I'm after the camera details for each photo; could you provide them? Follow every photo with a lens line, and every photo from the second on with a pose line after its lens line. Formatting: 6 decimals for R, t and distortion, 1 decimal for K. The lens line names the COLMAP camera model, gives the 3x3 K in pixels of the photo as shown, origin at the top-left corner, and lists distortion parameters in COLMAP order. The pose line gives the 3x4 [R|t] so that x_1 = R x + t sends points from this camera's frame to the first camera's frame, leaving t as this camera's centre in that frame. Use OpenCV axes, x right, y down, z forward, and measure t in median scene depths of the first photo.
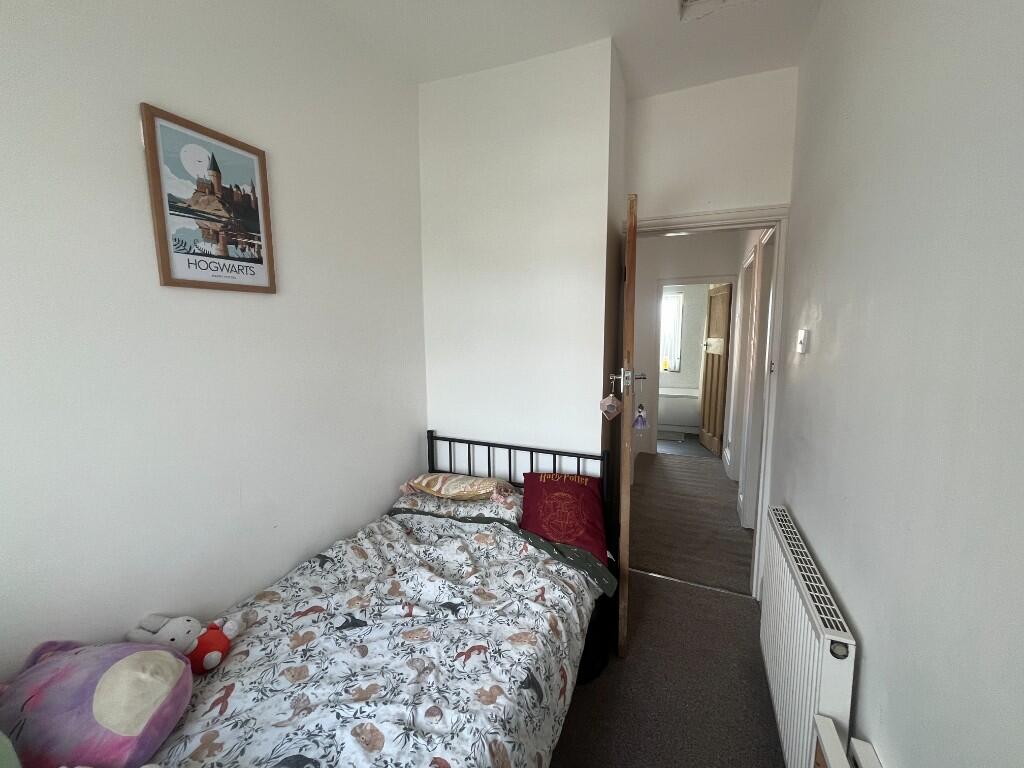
lens RADIAL K [[415.8, 0, 518.1], [0, 415.8, 376.8], [0, 0, 1]] dist [-0.000188, -0.000090]
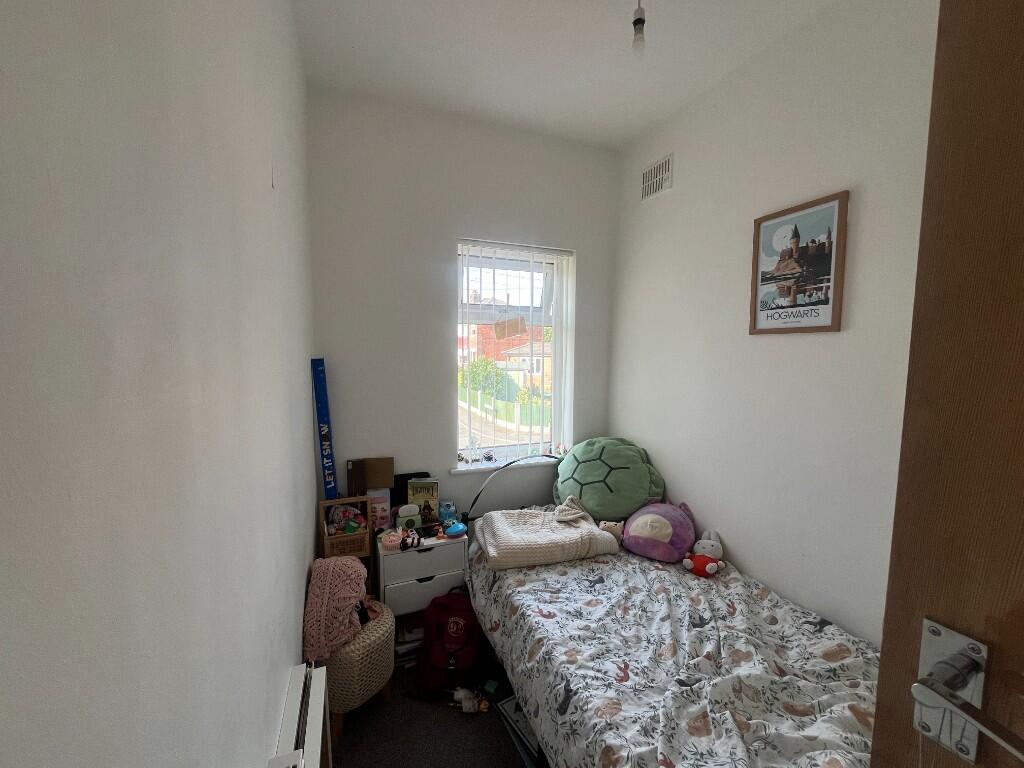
lens RADIAL K [[415.8, 0, 516.2], [0, 415.8, 387.0], [0, 0, 1]] dist [-0.000188, -0.000090]
pose [[-0.714306, 0.063967, -0.696904, 0.697969], [-0.089964, 0.979159, 0.182084, -0.195711], [0.694027, 0.192760, -0.693665, 1.266927]]
